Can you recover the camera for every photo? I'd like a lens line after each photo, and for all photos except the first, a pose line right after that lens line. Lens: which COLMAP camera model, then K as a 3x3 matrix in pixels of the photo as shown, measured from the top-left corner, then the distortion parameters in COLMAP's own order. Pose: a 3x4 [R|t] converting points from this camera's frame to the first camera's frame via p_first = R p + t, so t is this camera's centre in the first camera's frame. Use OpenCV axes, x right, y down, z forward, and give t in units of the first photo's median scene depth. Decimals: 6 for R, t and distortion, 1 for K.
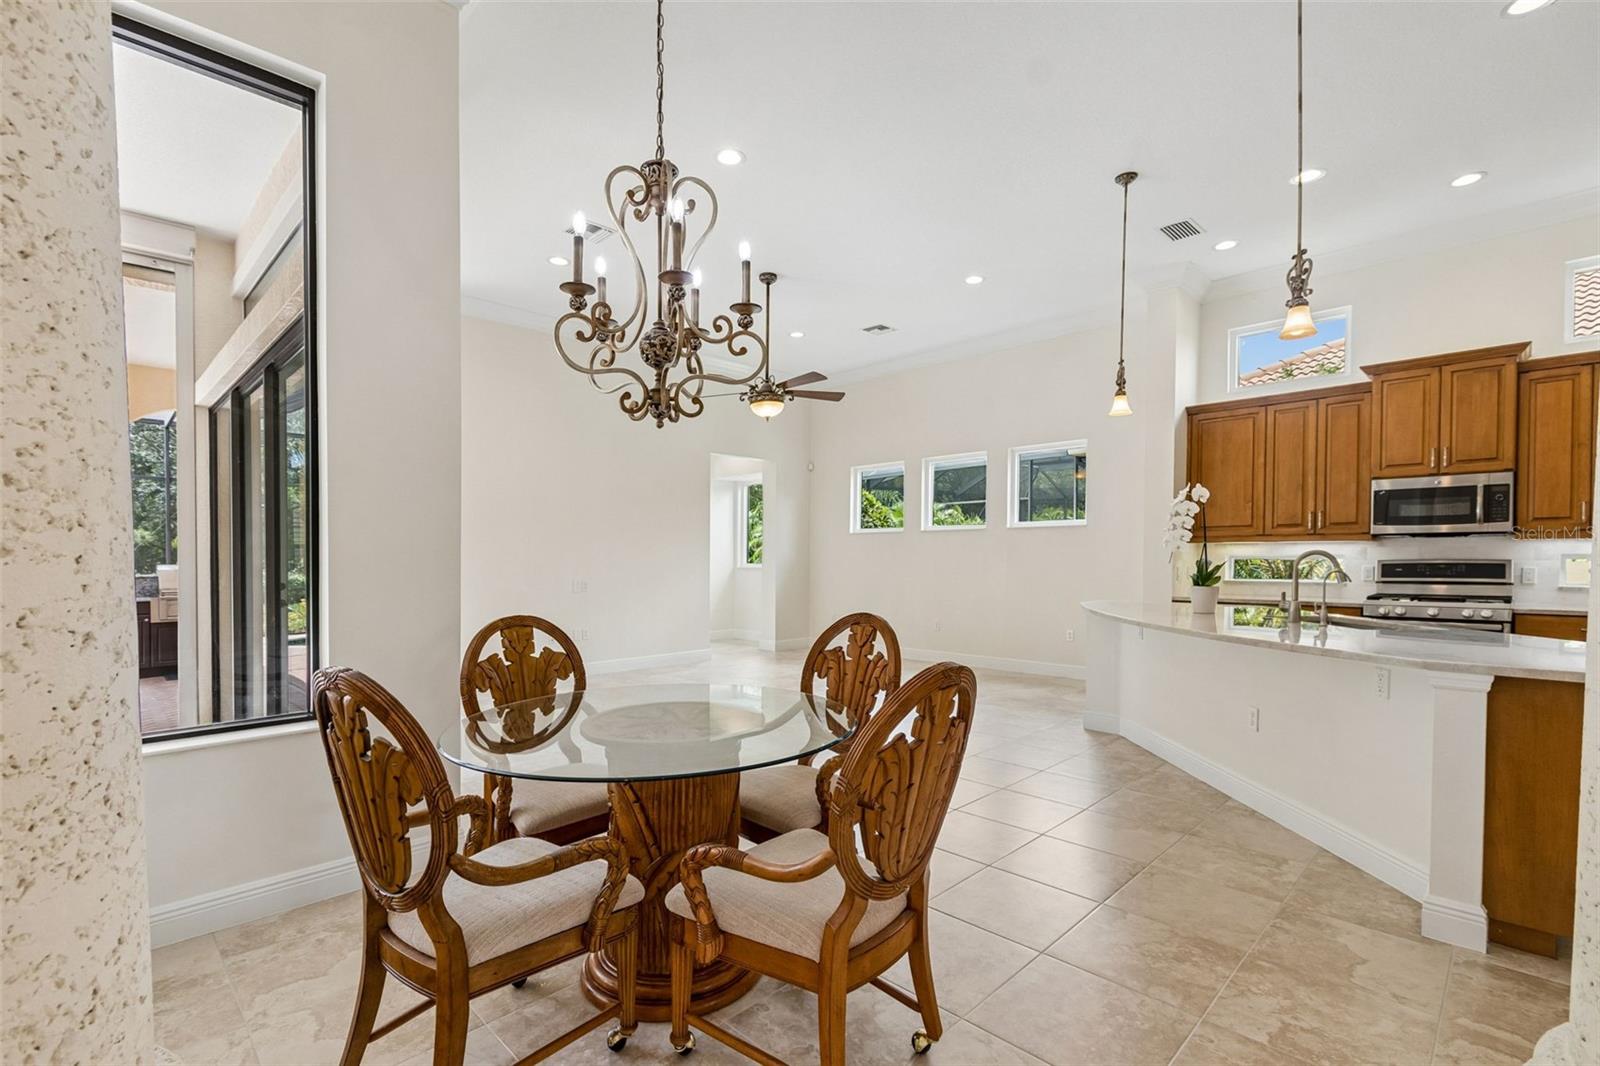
lens RADIAL K [[738.4, 0, 802.7], [0, 738.4, 571.7], [0, 0, 1]] dist [0.001649, -0.000040]
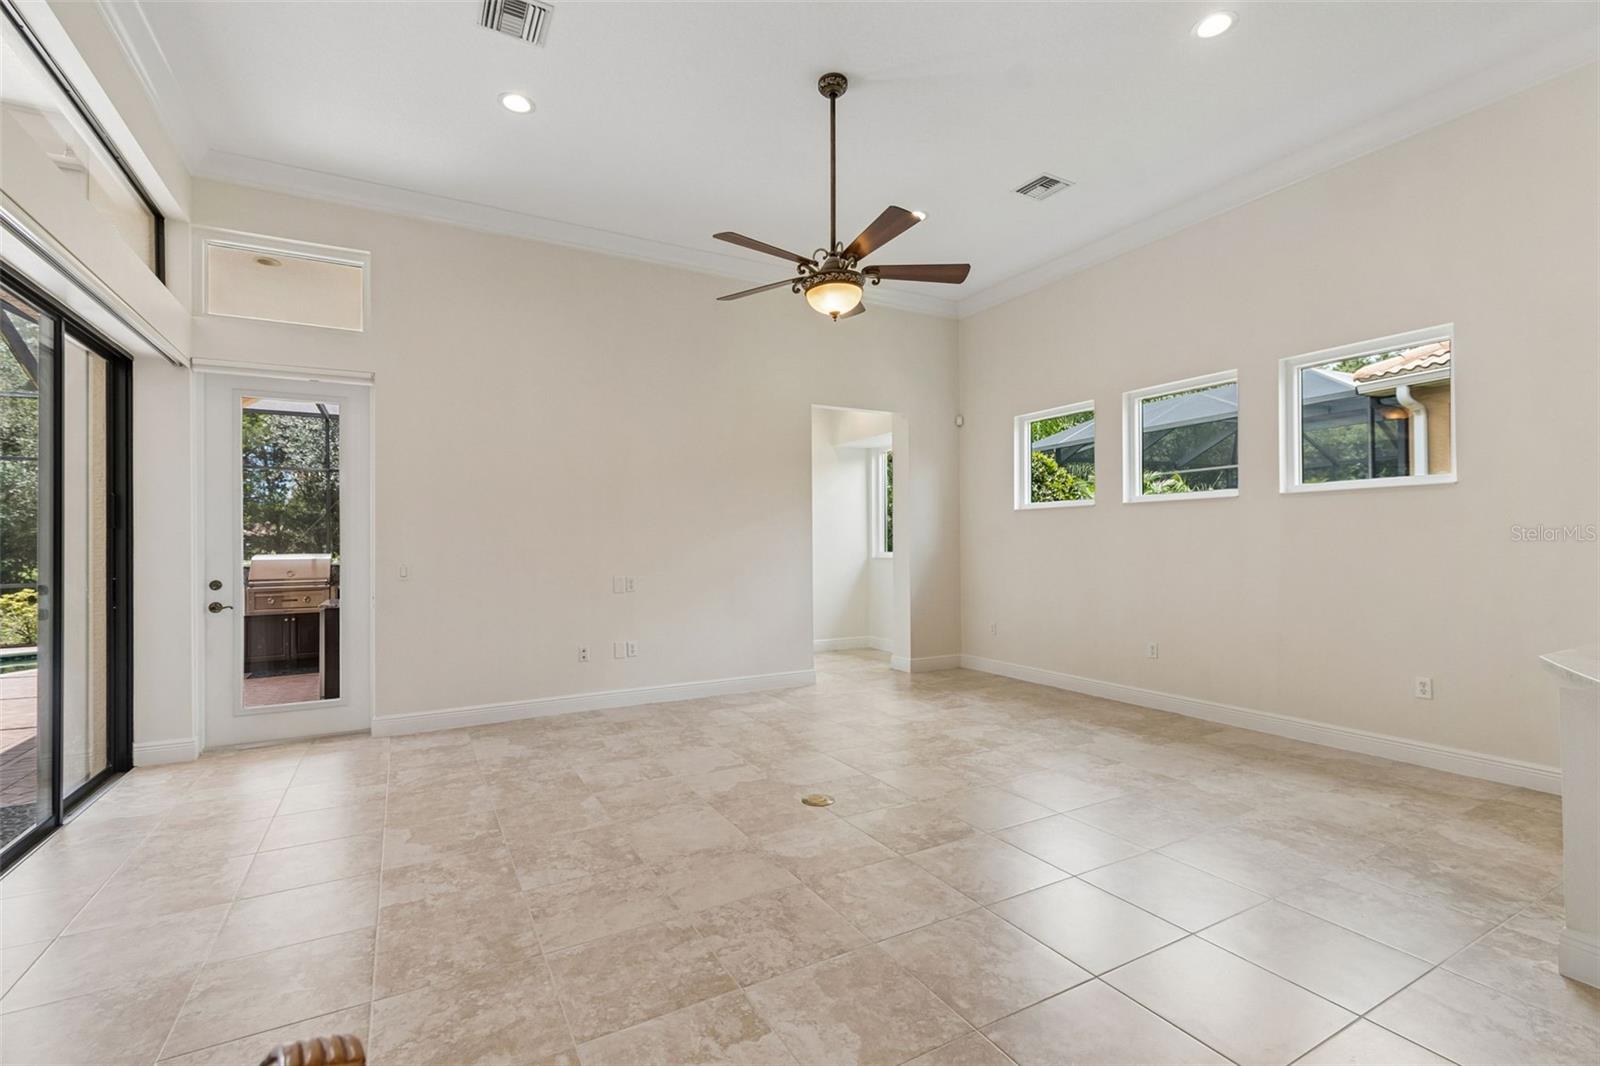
lens RADIAL K [[713.8, 0, 788.9], [0, 713.8, 530.3], [0, 0, 1]] dist [0.001764, -0.000659]
pose [[0.958319, -0.009990, -0.285526, 0.083171], [-0.000433, 0.999336, -0.036420, -0.011501], [0.285701, 0.035026, 0.957679, 0.447918]]
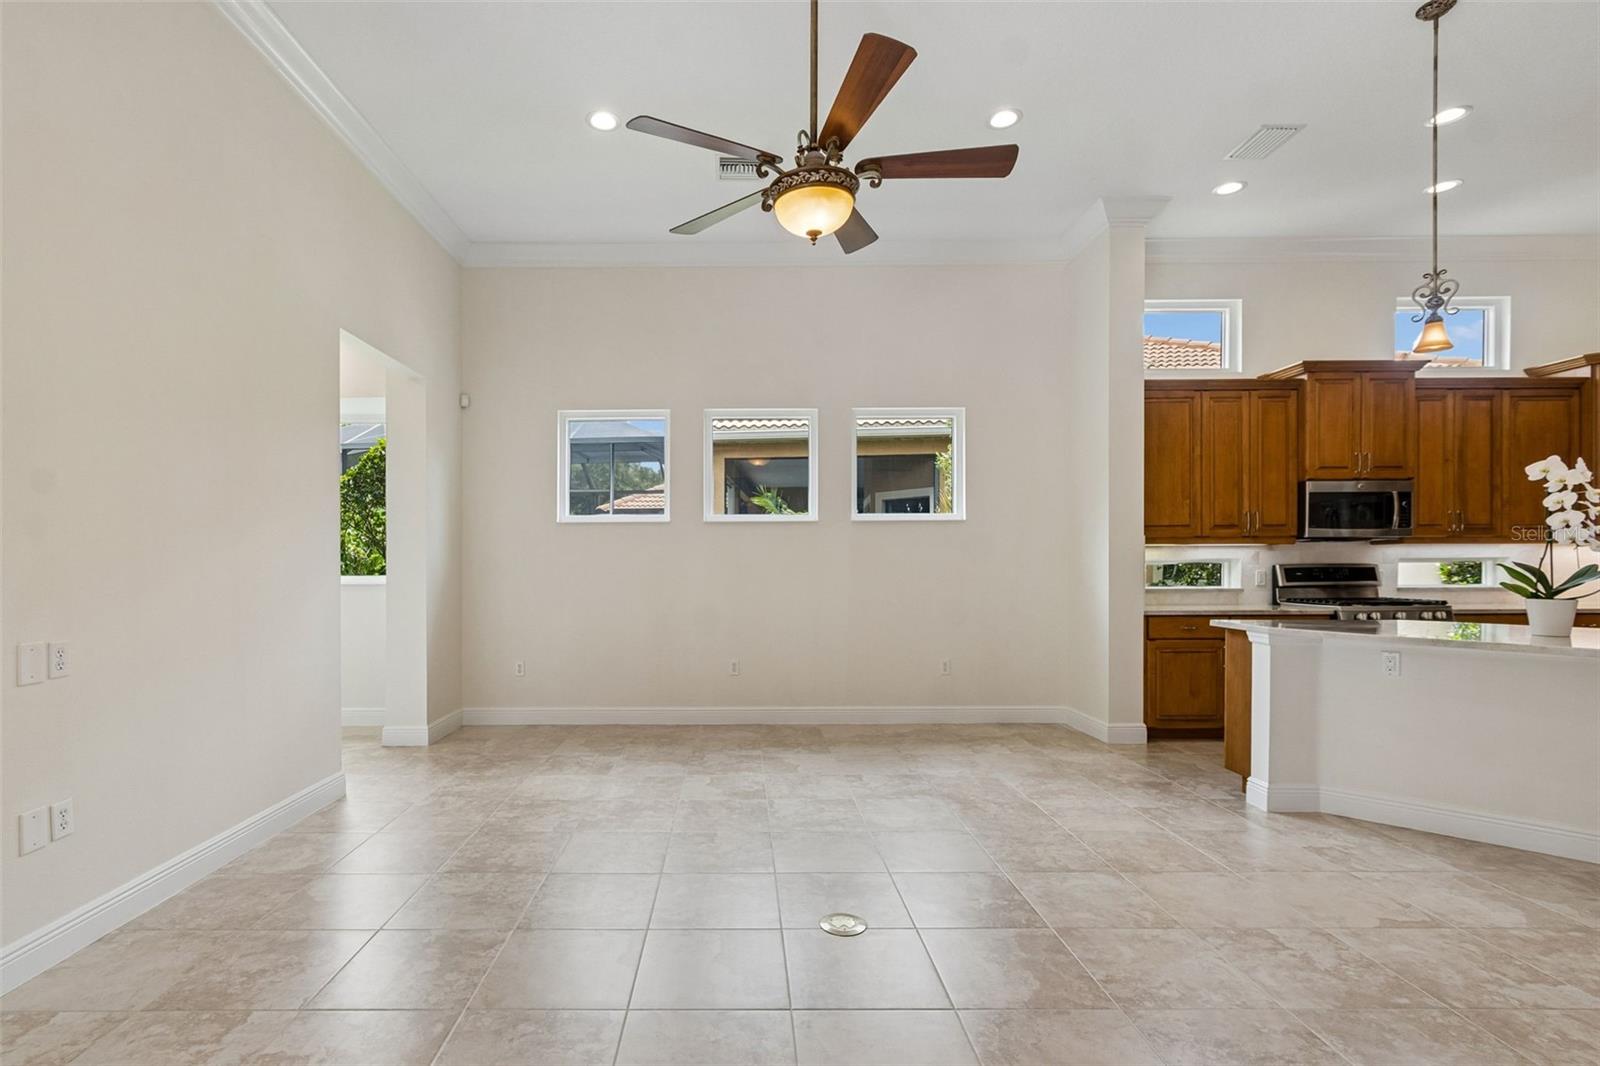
lens RADIAL K [[749.0, 0, 742.4], [0, 749.0, 568.4], [0, 0, 1]] dist [0.003697, -0.000087]
pose [[0.710733, -0.007114, 0.703426, -0.402535], [0.016320, 0.999846, -0.006378, -0.014545], [-0.703273, 0.016013, 0.710740, 0.751577]]
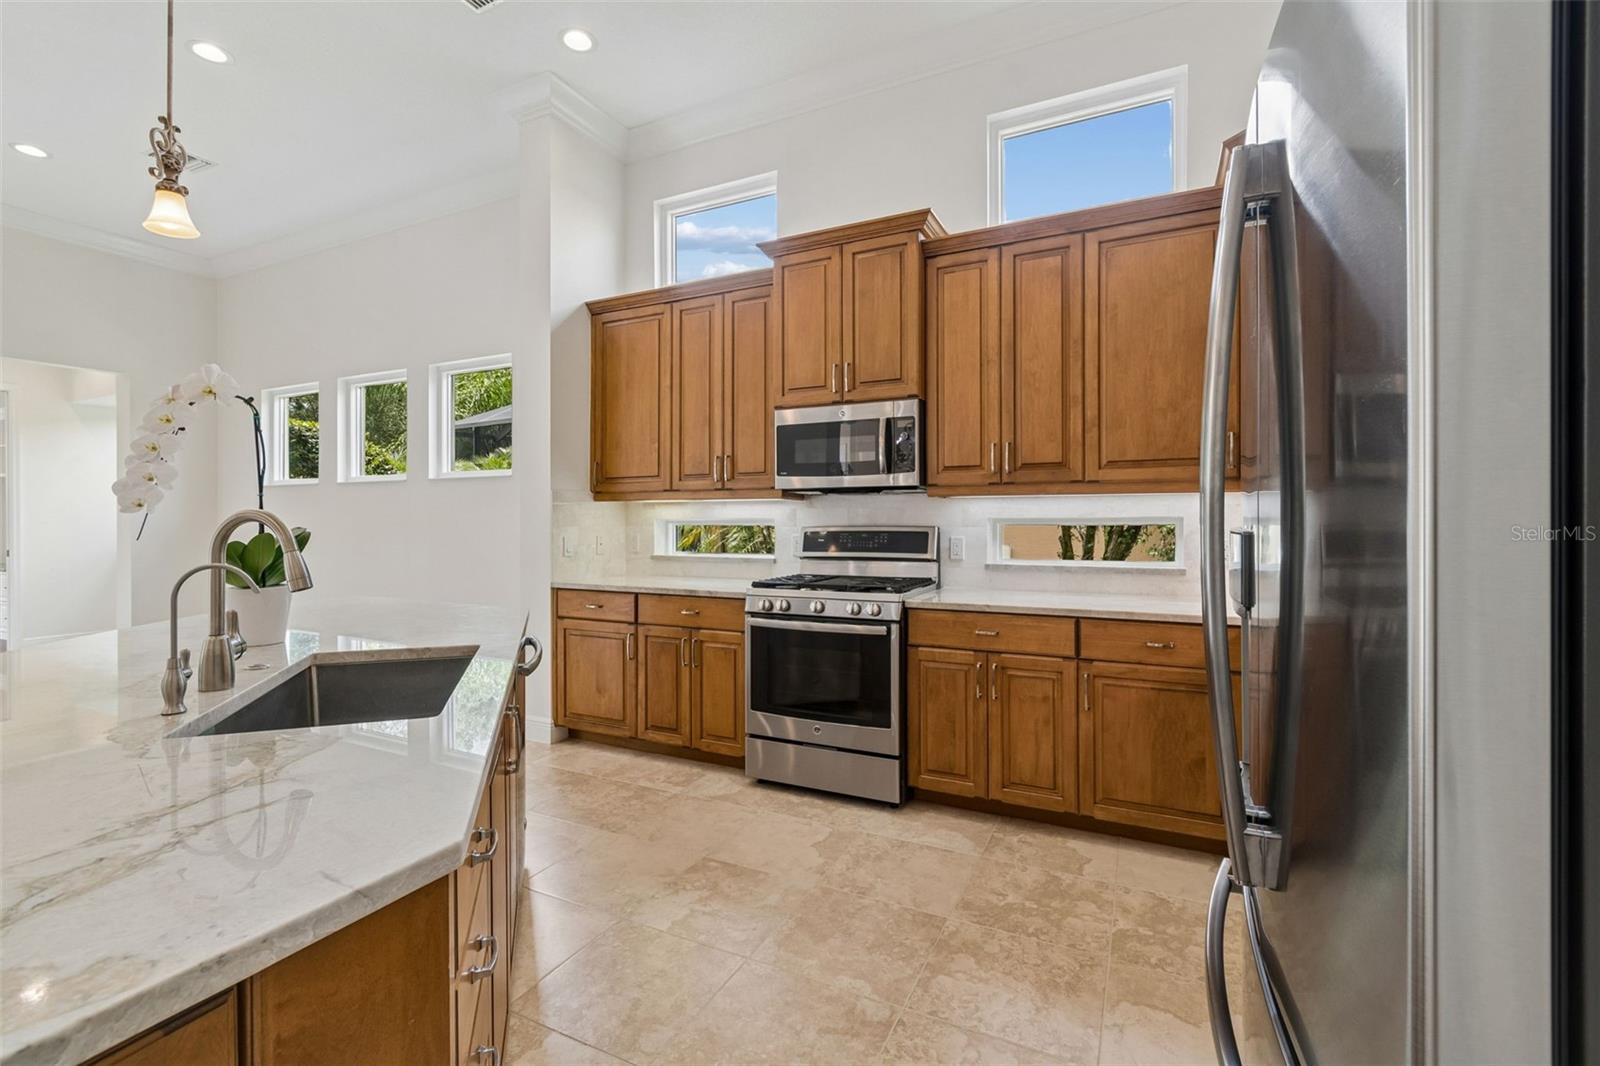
lens RADIAL K [[722.3, 0, 795.2], [0, 722.3, 518.8], [0, 0, 1]] dist [0.000780, -0.000806]
pose [[0.955358, -0.000099, 0.295450, 0.538508], [0.005183, 0.999852, -0.016425, -0.011169], [-0.295405, 0.017223, 0.955217, 0.324855]]
